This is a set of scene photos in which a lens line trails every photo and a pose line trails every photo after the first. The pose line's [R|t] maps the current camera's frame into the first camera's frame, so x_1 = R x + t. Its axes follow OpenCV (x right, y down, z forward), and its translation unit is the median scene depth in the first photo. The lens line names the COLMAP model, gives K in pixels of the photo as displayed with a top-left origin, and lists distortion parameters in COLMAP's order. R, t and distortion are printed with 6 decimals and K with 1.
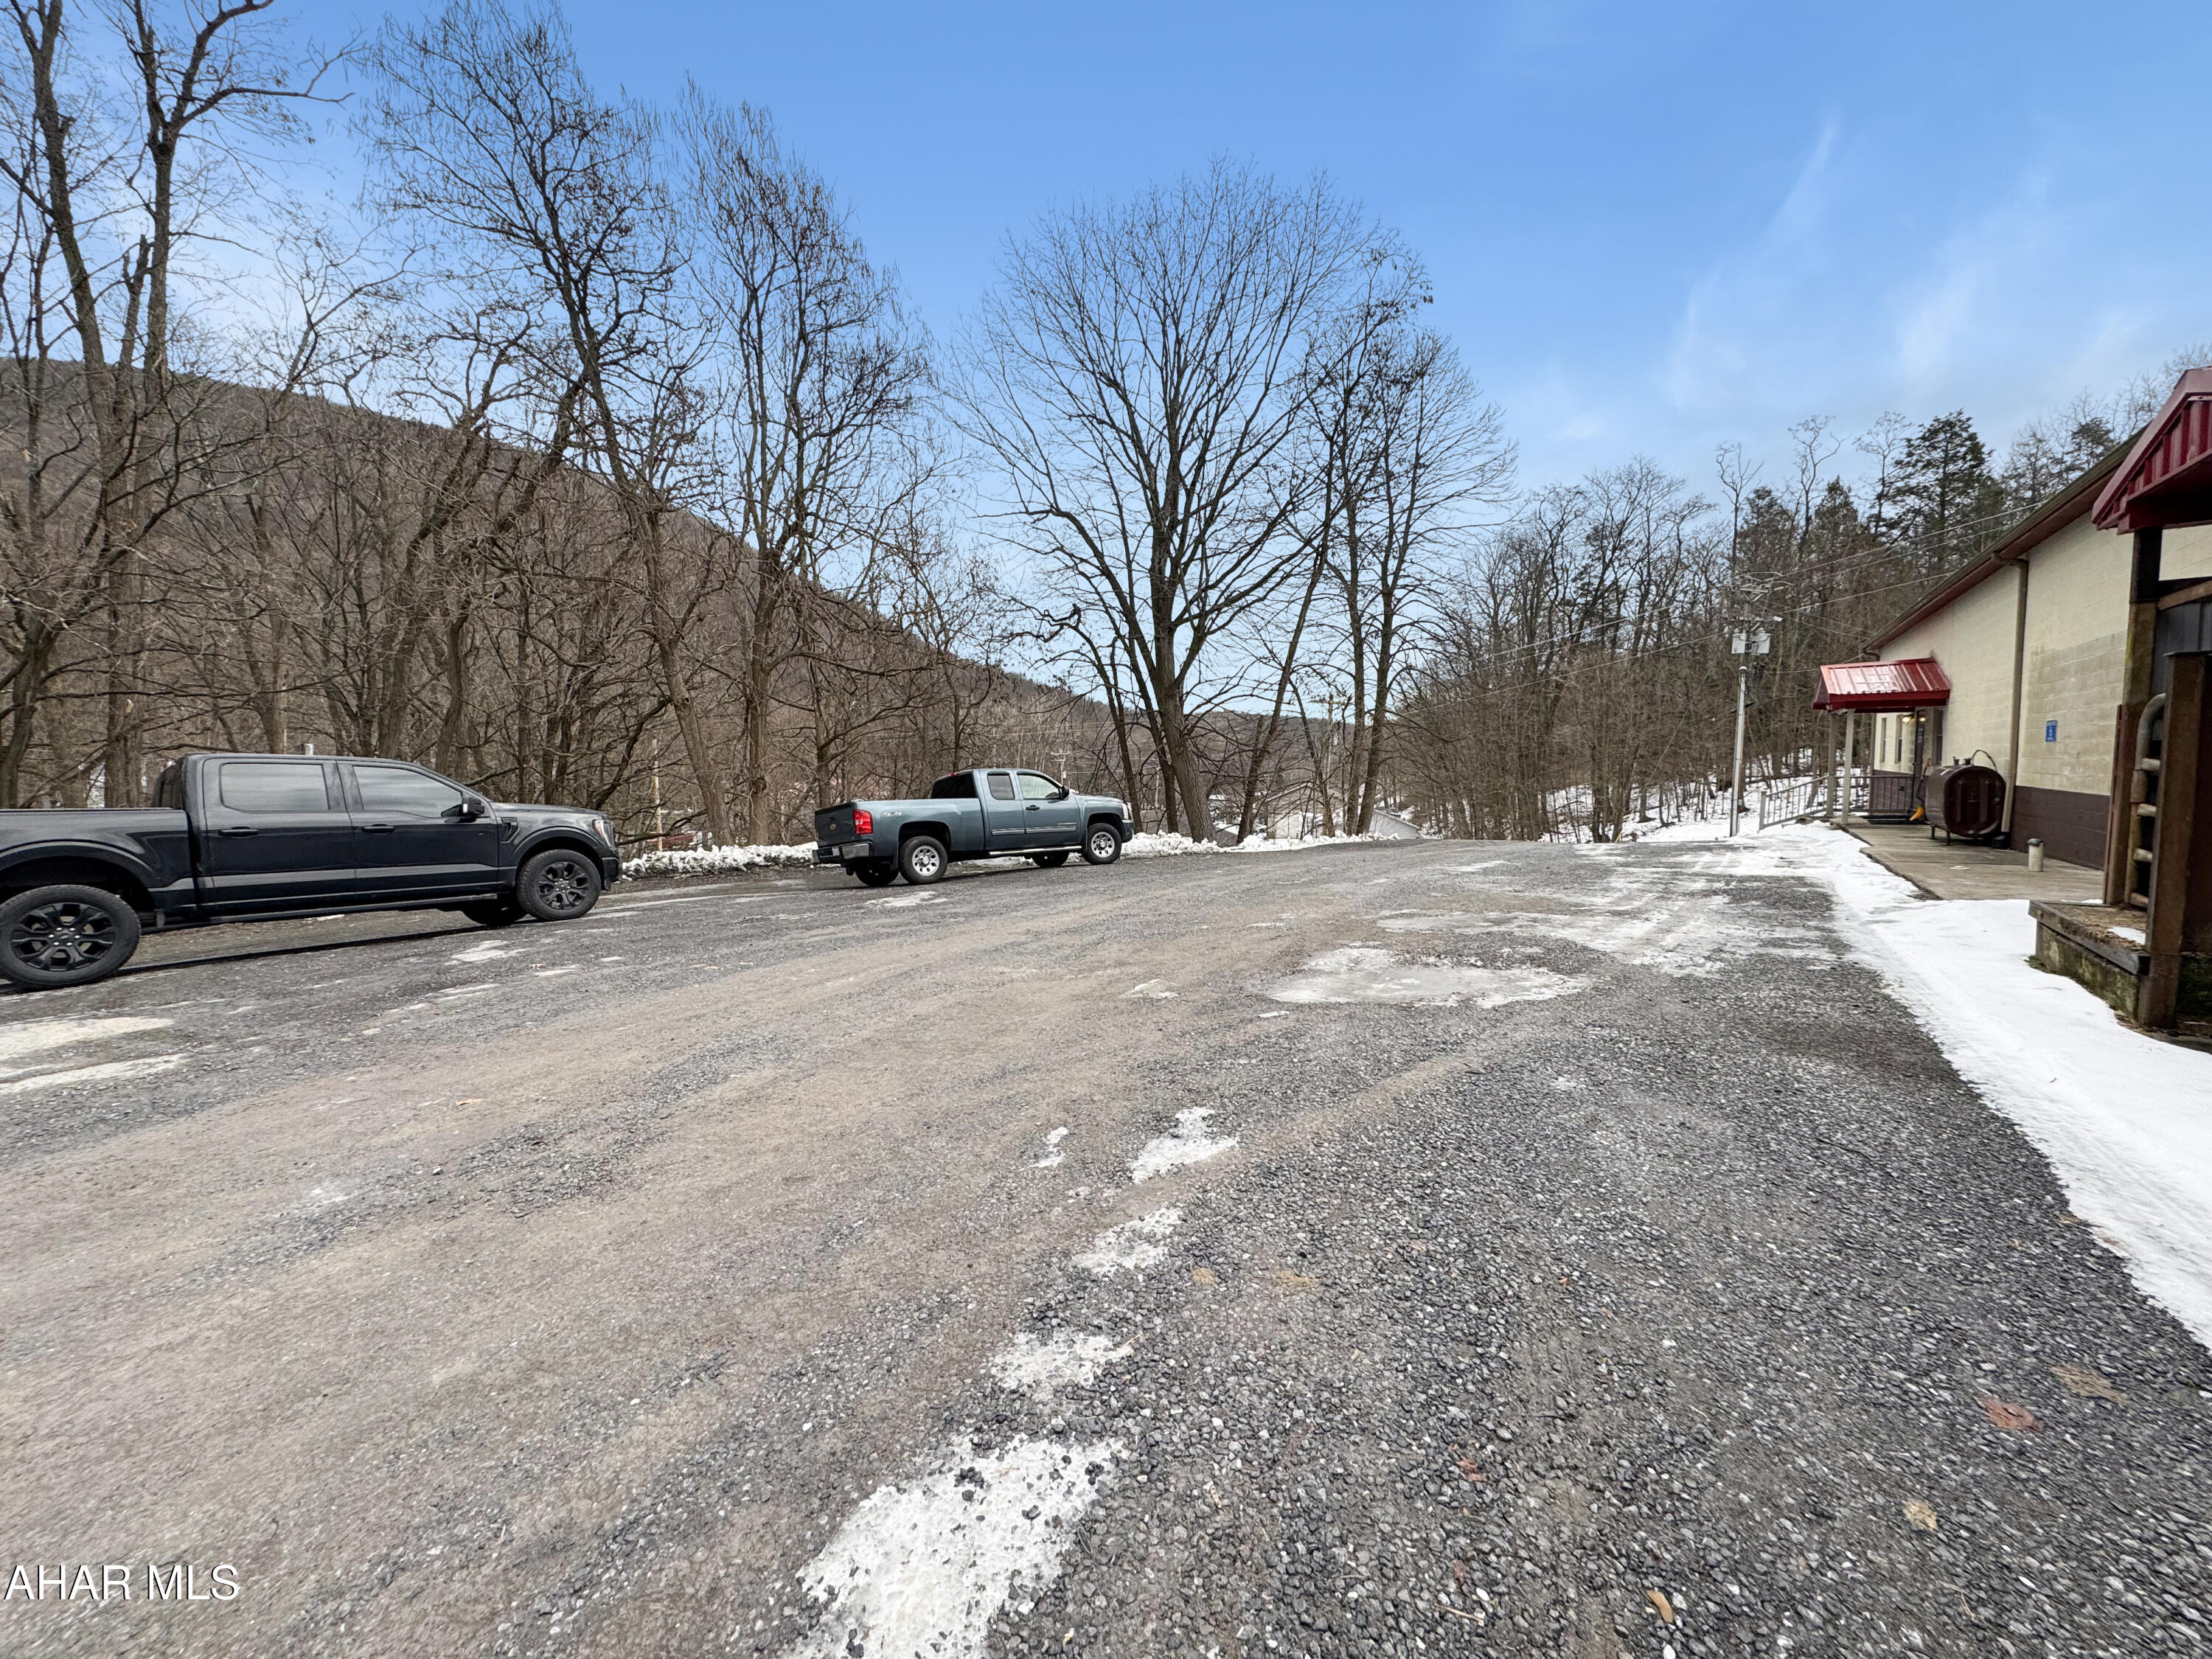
lens RADIAL K [[870.0, 0, 1106.0], [0, 870.0, 829.5], [0, 0, 1]] dist [-0.002004, -0.000146]
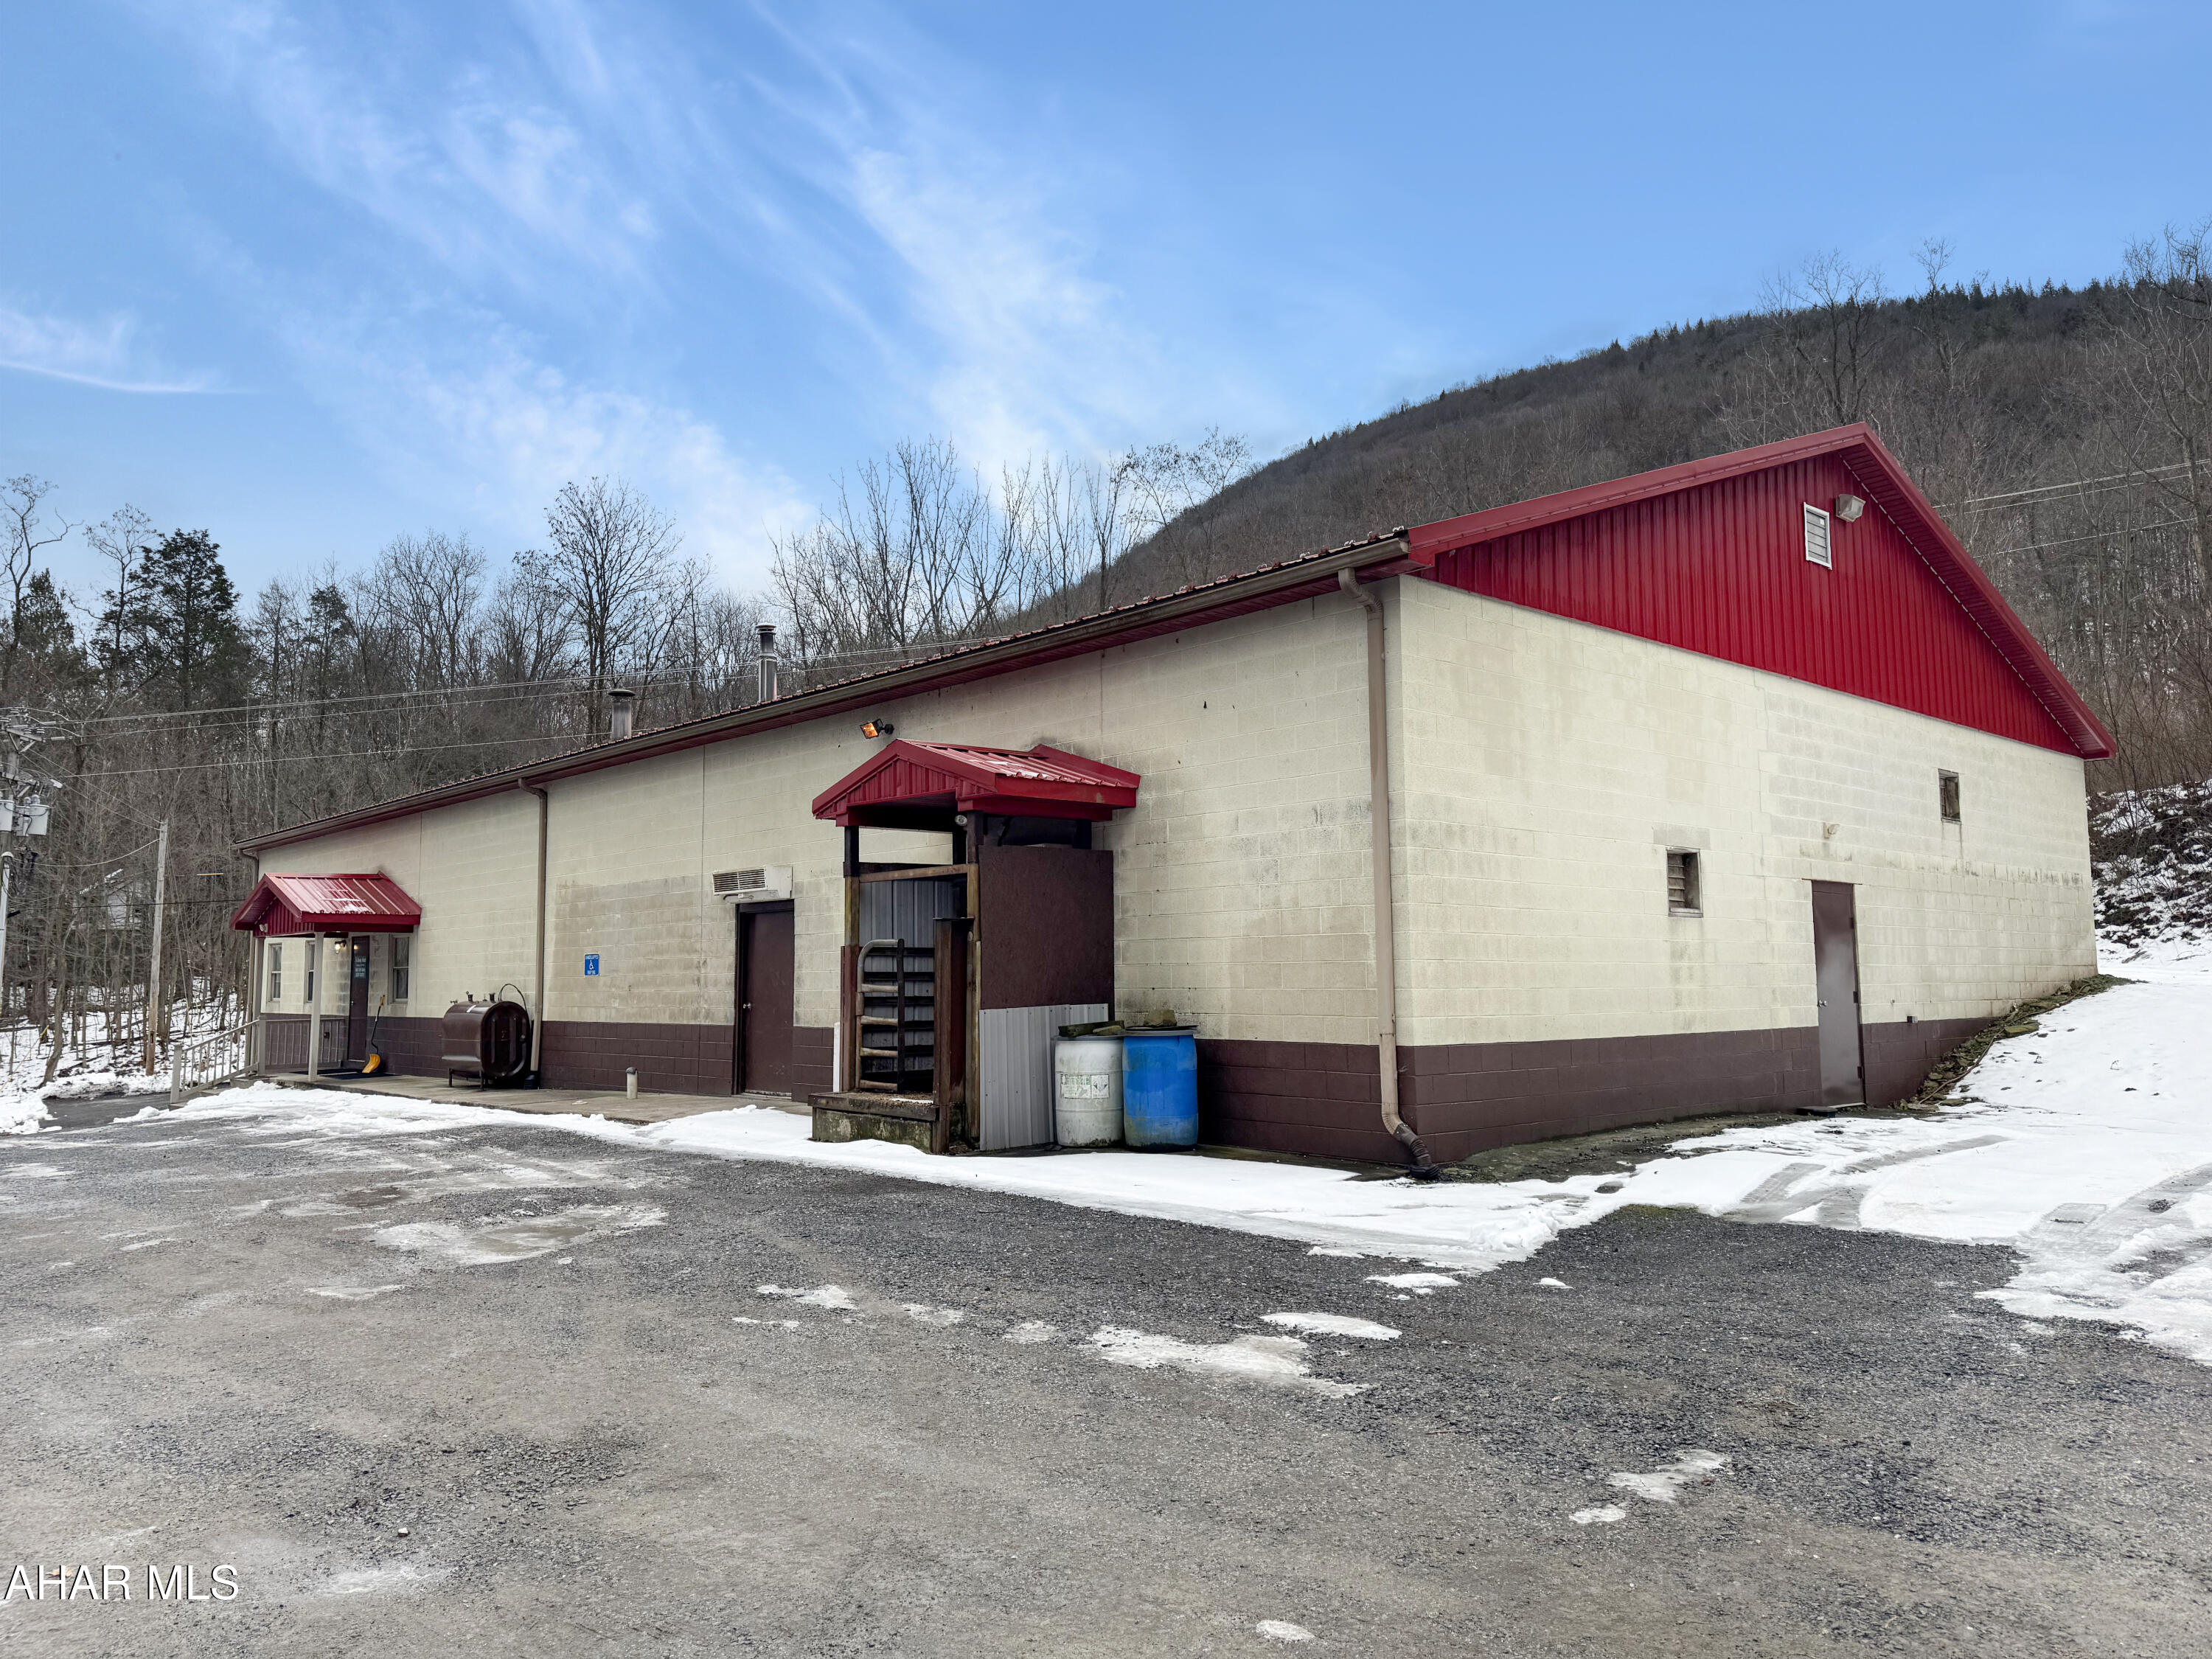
lens RADIAL K [[1615.7, 0, 1106.0], [0, 1615.7, 829.5], [0, 0, 1]] dist [0.001911, 0.000074]
pose [[0.204835, 0.099141, 0.973763, -0.414739], [0.088204, 0.988940, -0.119240, 0.005595], [-0.974814, 0.110314, 0.193825, 0.022231]]
